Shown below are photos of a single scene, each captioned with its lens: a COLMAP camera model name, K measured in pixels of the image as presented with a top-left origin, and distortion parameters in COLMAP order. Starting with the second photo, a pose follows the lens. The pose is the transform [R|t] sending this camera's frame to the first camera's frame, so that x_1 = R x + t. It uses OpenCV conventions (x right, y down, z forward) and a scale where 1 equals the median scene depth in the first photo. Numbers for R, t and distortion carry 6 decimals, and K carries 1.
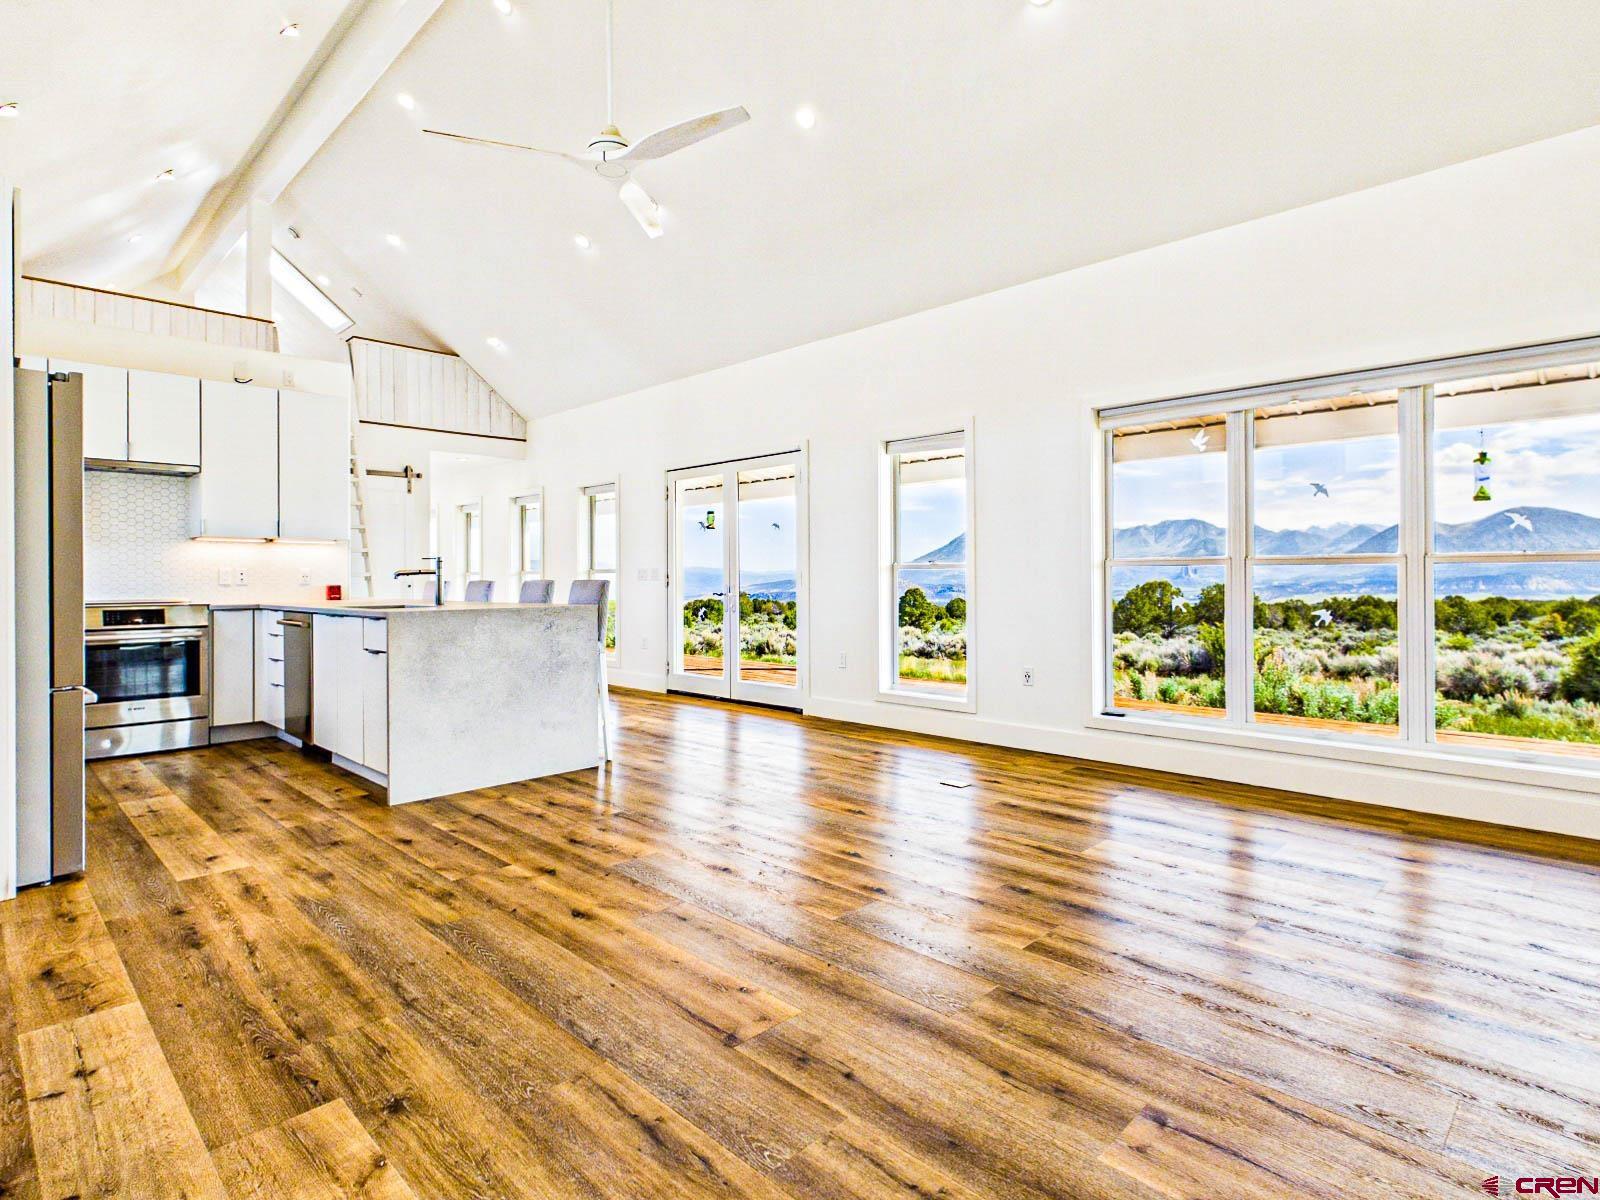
lens RADIAL K [[841.8, 0, 802.7], [0, 841.8, 582.4], [0, 0, 1]] dist [0.004091, -0.001038]
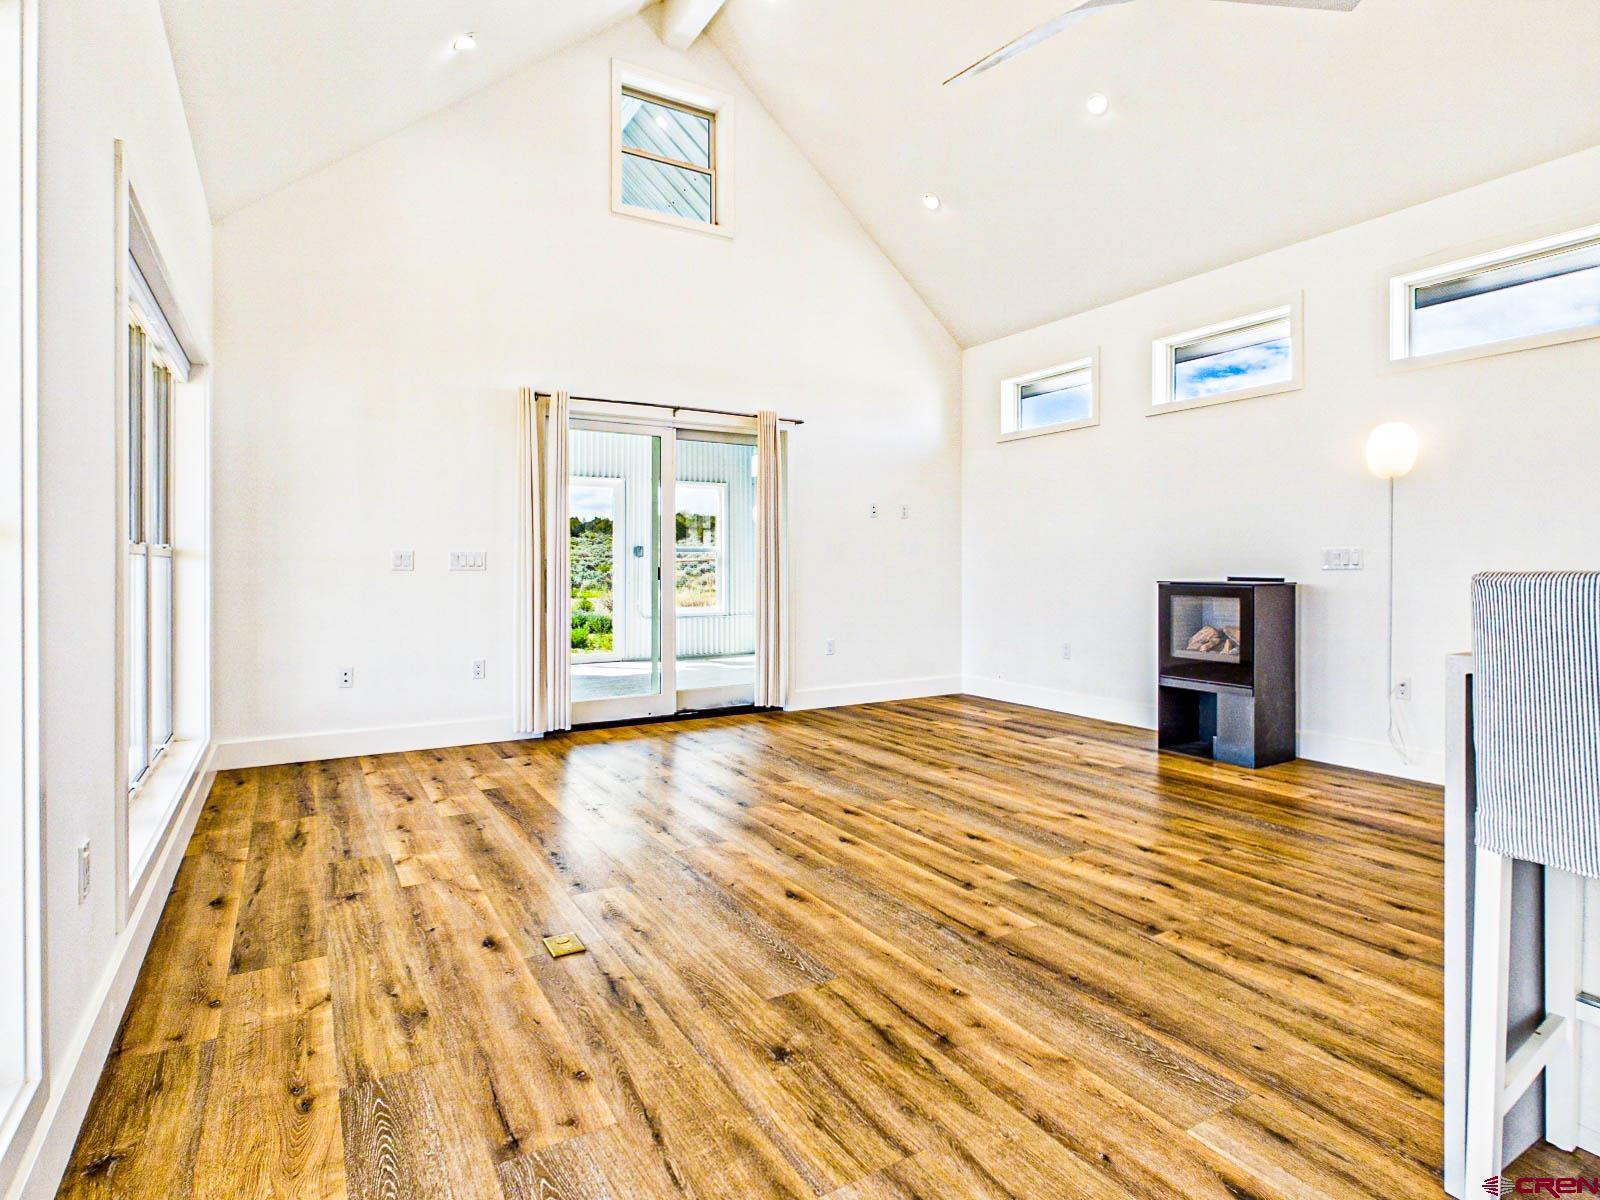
lens RADIAL K [[841.8, 0, 808.5], [0, 841.8, 568.4], [0, 0, 1]] dist [0.004091, -0.001038]
pose [[-0.970668, 0.005609, 0.240357, -0.143332], [0.007451, 0.999949, 0.006753, -0.010471], [-0.240307, 0.008346, -0.970661, 2.024190]]
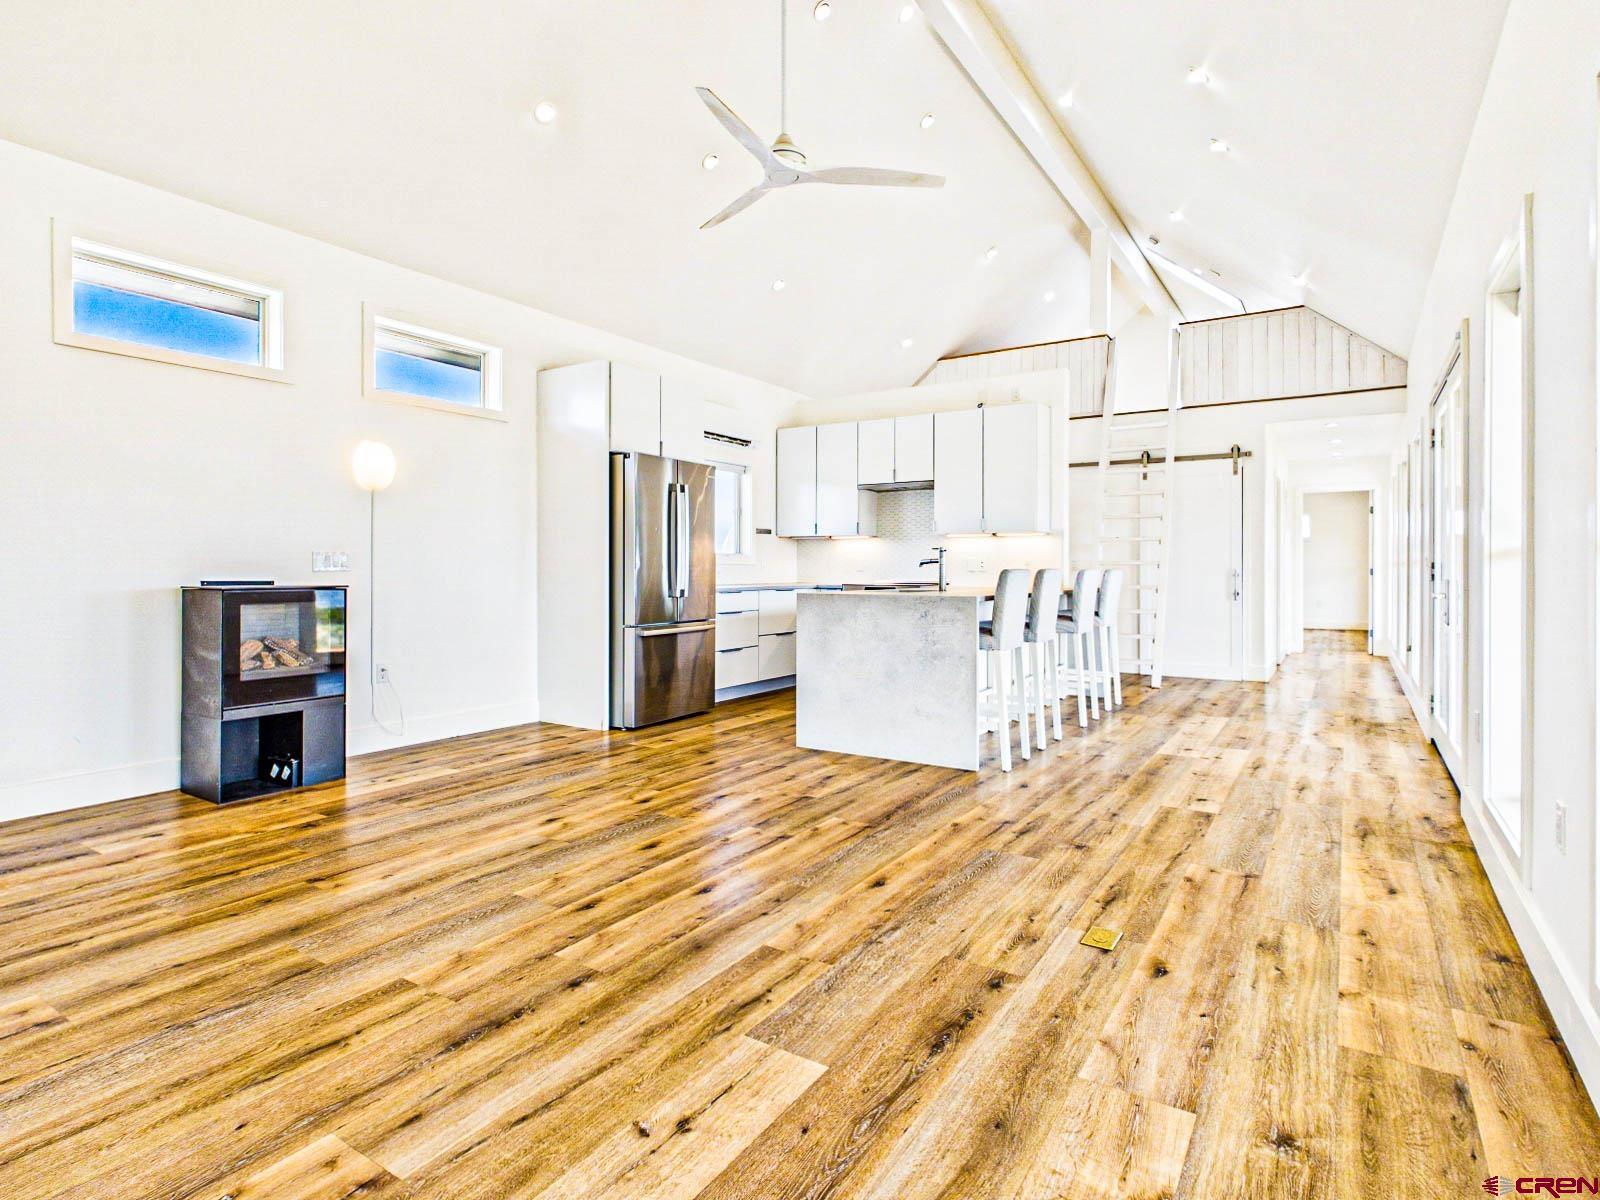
lens RADIAL K [[841.8, 0, 792.3], [0, 841.8, 570.0], [0, 0, 1]] dist [0.004091, -0.001038]
pose [[0.197642, 0.007483, -0.980246, 0.932314], [-0.006785, 0.999957, 0.006265, -0.009325], [0.980251, 0.005413, 0.197684, 0.932751]]
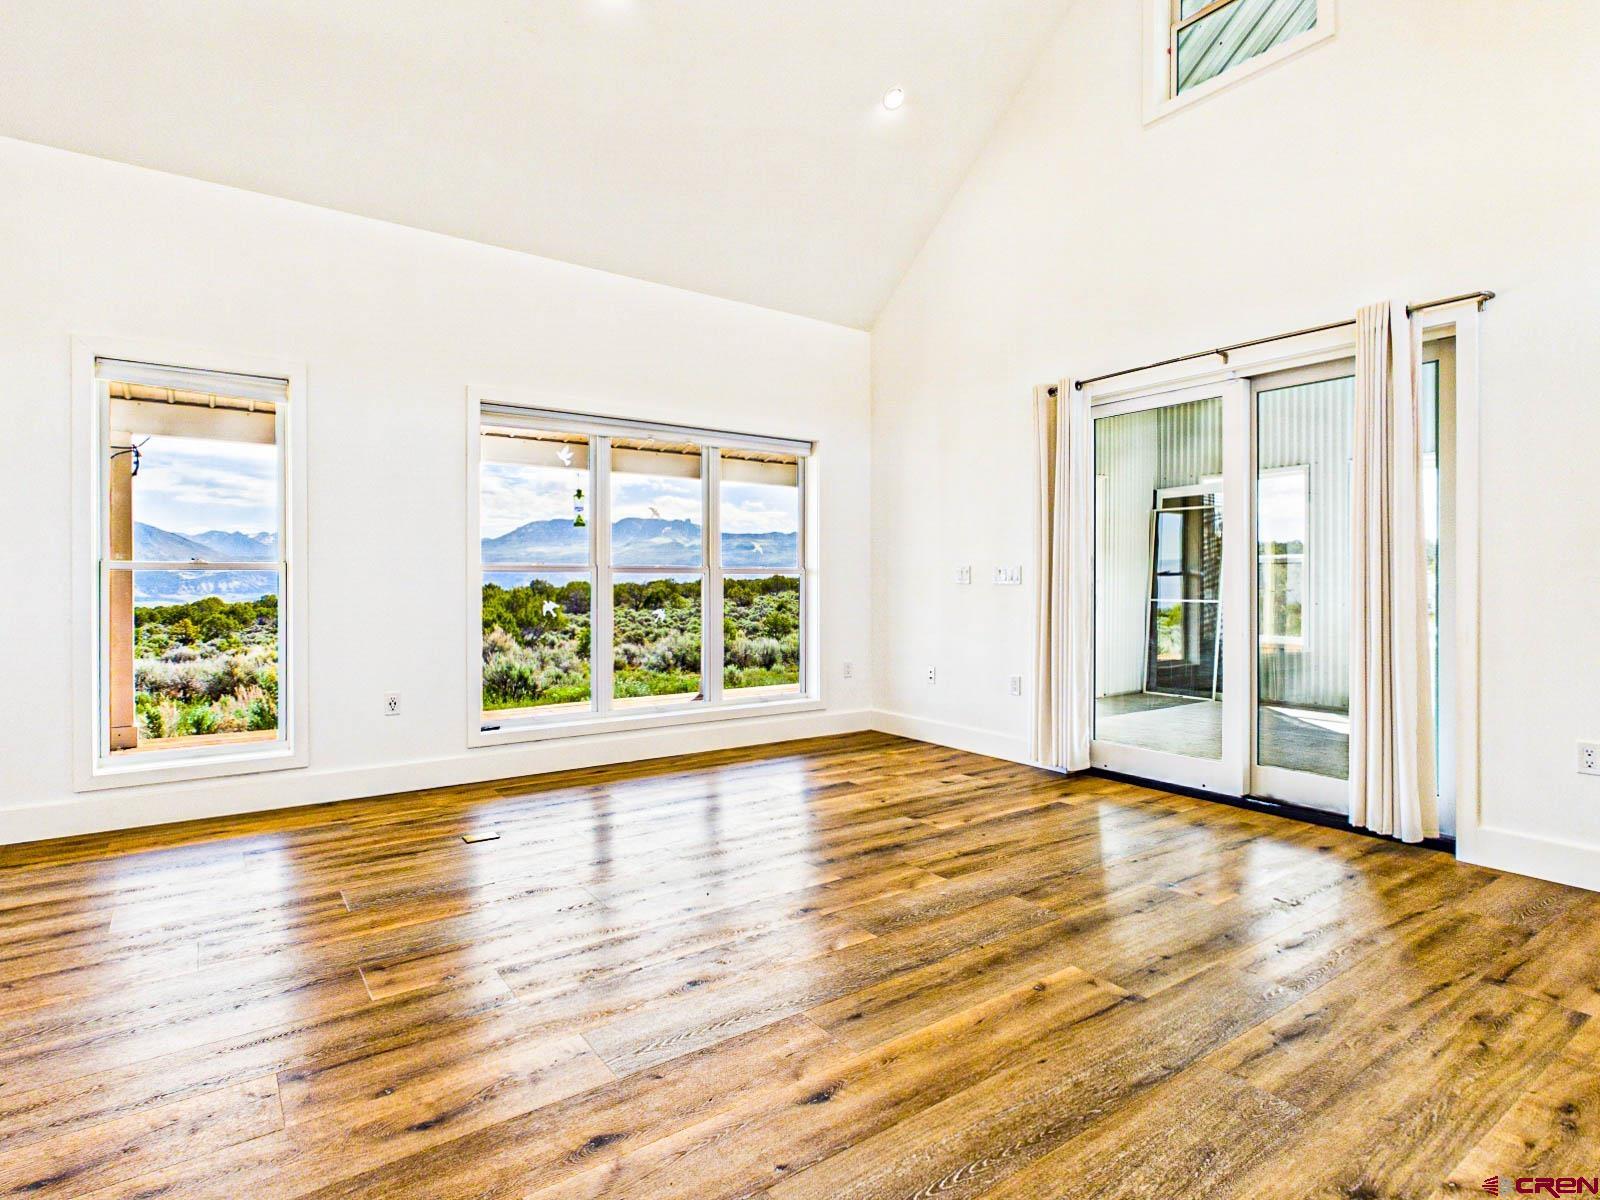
lens RADIAL K [[841.8, 0, 797.3], [0, 841.8, 589.8], [0, 0, 1]] dist [0.004091, -0.001038]
pose [[0.171601, -0.003952, 0.985159, -0.765435], [0.004527, 0.999985, 0.003222, -0.000118], [-0.985156, 0.003907, 0.171616, 0.761405]]
